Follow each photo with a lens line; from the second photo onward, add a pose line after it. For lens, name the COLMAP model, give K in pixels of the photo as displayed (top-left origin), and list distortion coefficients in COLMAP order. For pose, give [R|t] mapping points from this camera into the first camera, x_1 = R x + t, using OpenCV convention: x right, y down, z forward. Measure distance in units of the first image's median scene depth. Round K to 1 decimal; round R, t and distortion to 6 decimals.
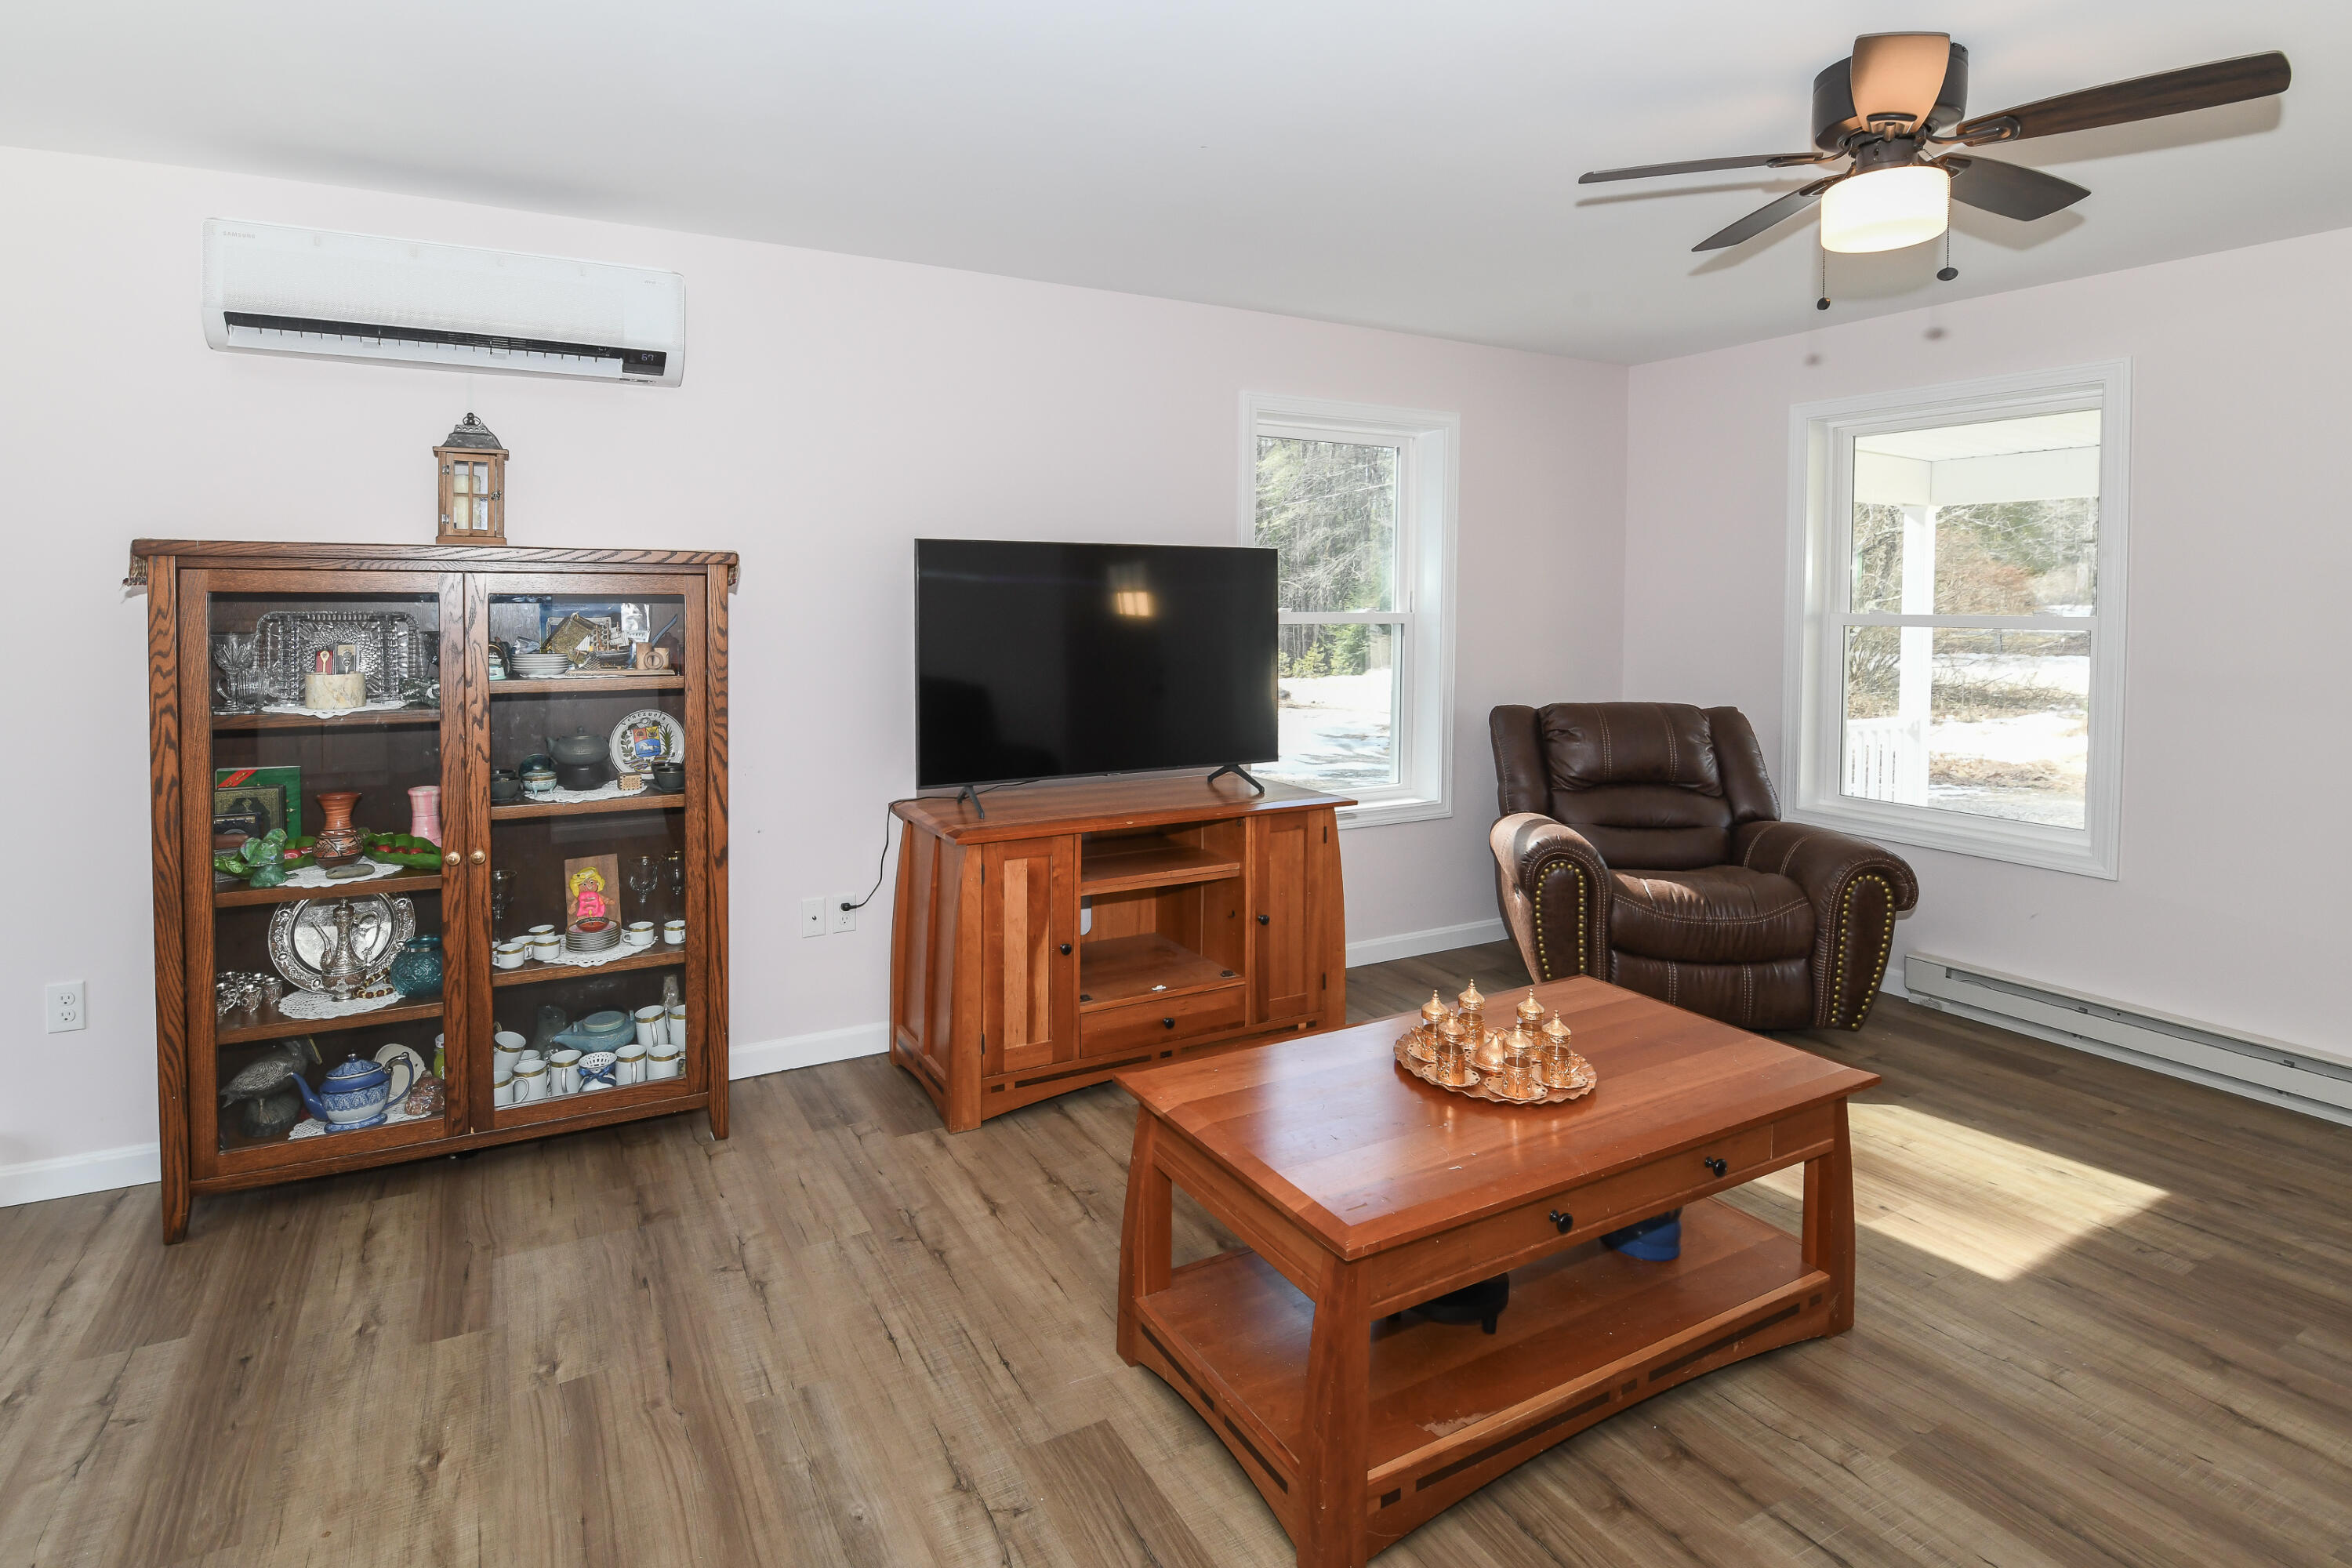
lens RADIAL K [[1075.5, 0, 1168.6], [0, 1075.5, 631.7], [0, 0, 1]] dist [0.000104, -0.000227]
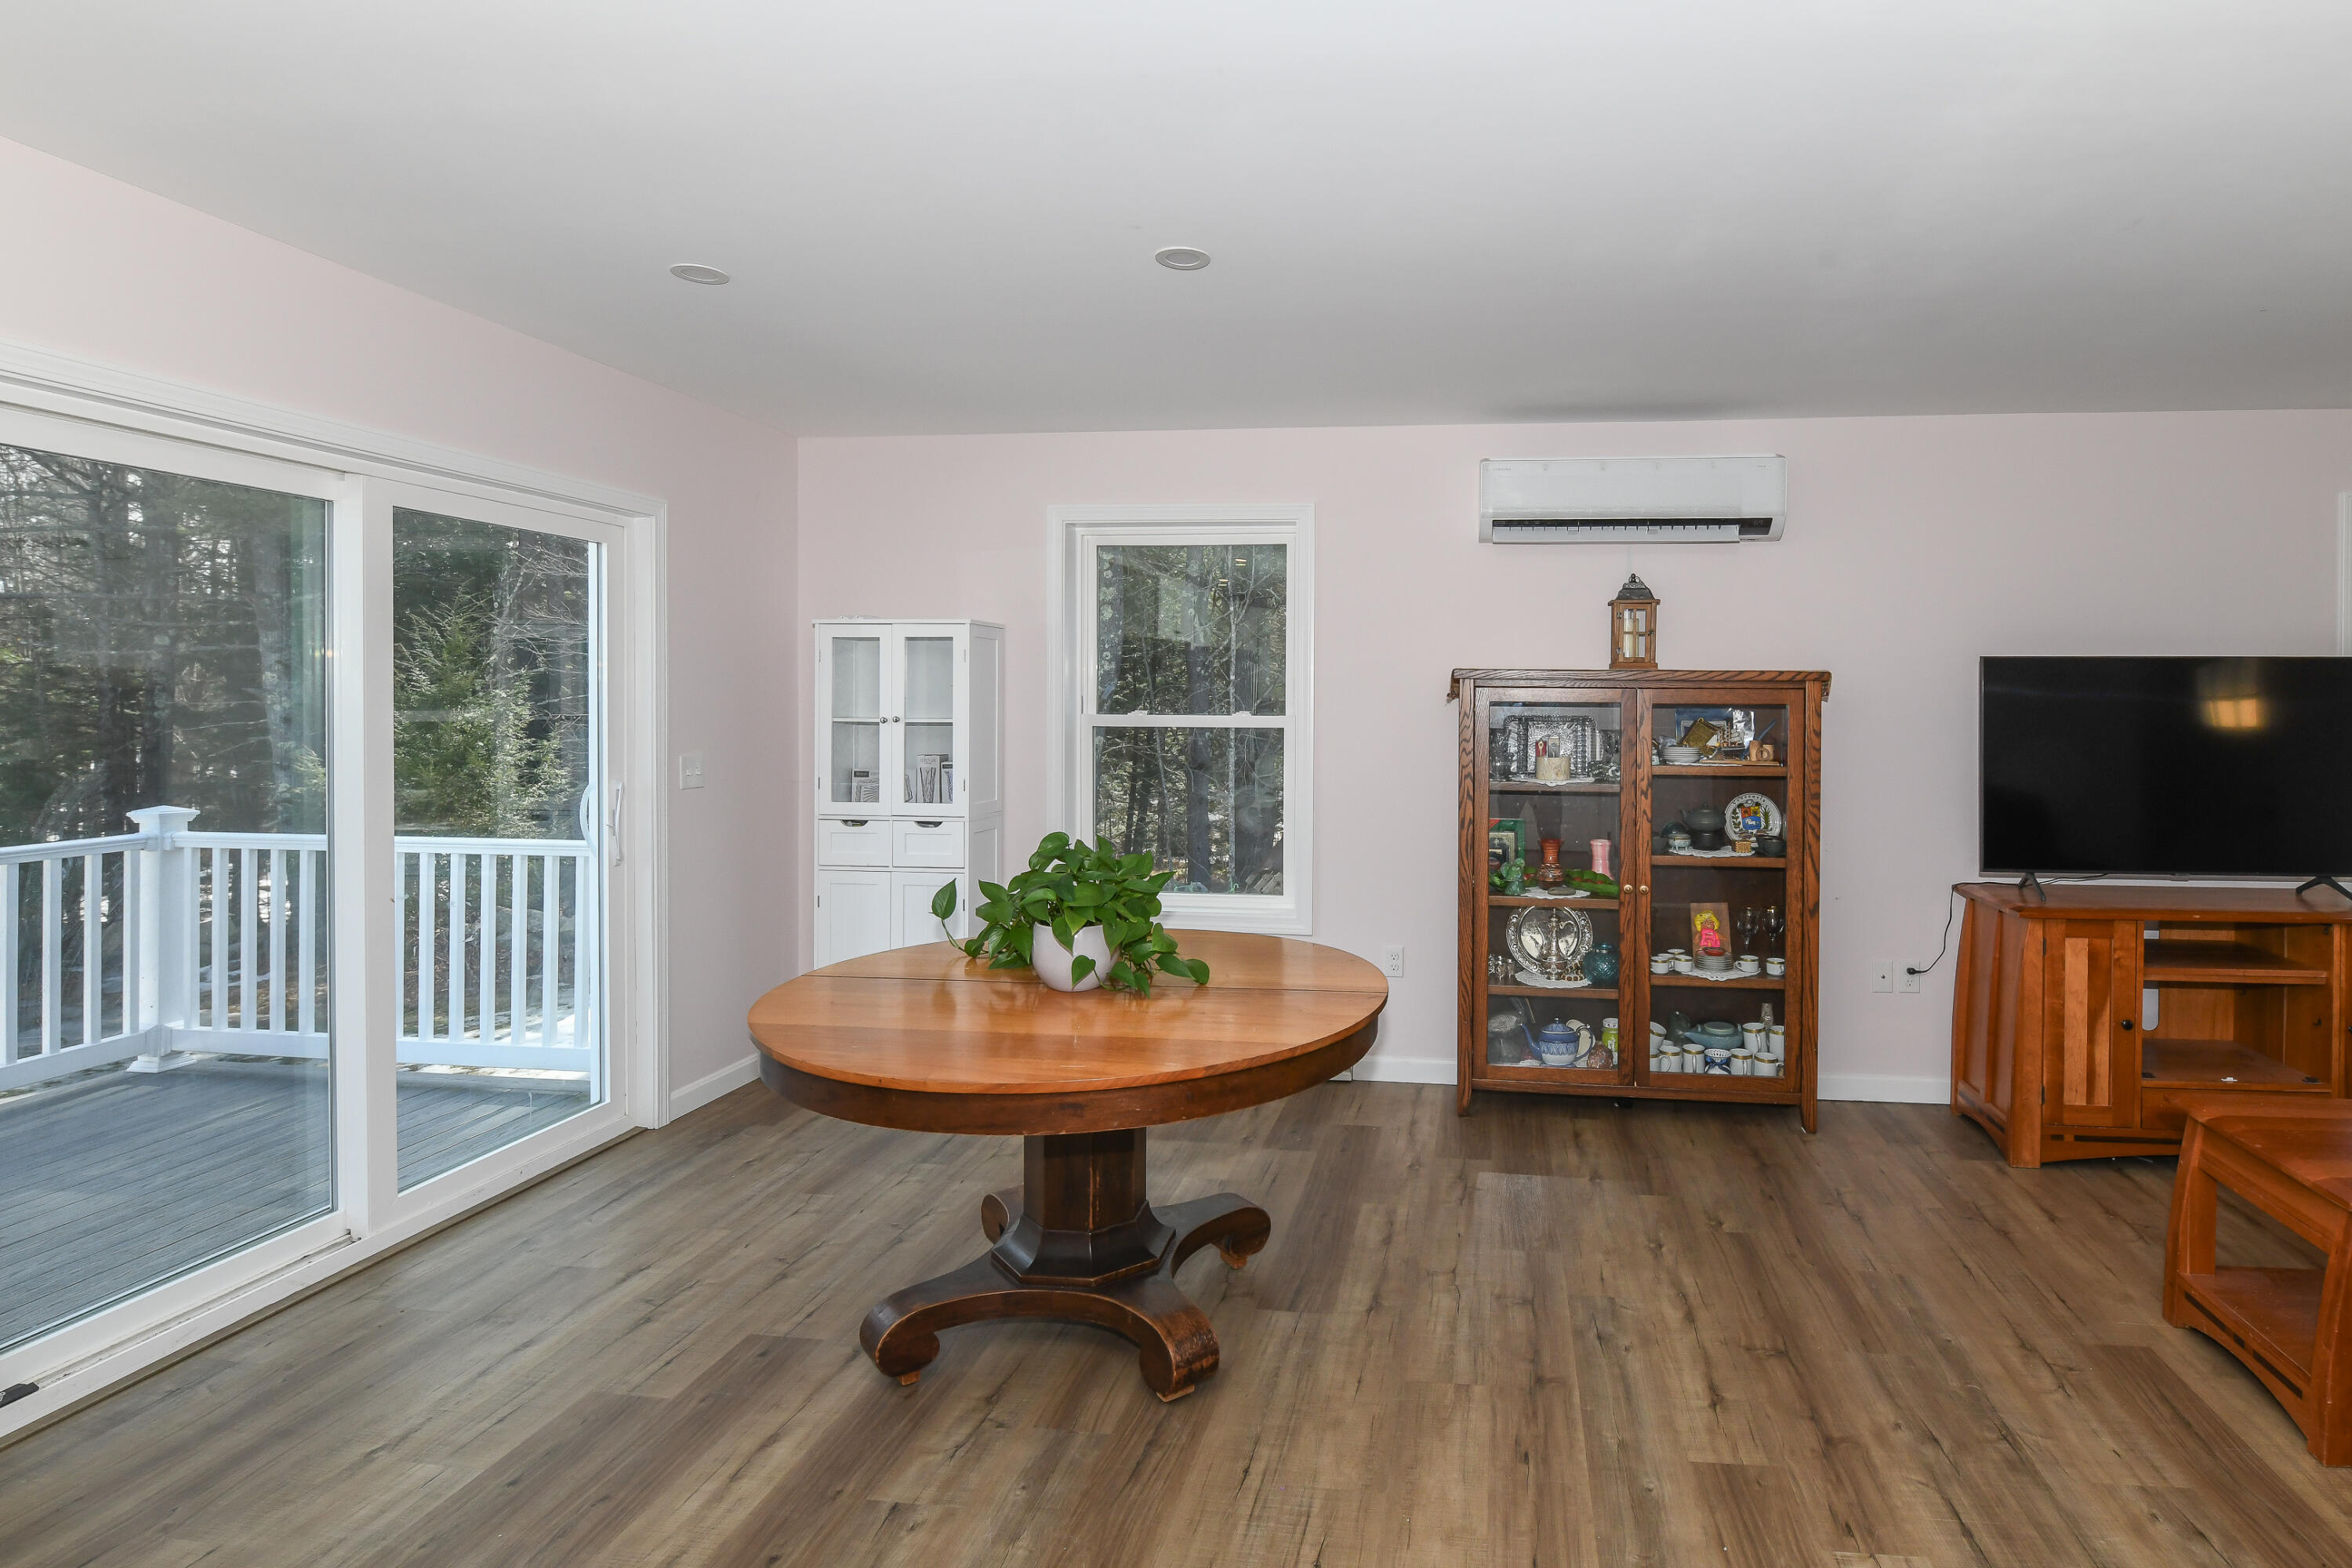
lens RADIAL K [[1561.7, 0, 1174.3], [0, 1561.7, 691.4], [0, 0, 1]] dist [0.005981, -0.023470]
pose [[0.782439, -0.000468, -0.622727, 0.145664], [-0.021228, 0.999398, -0.027423, 0.017505], [0.622365, 0.034677, 0.781959, -0.936237]]
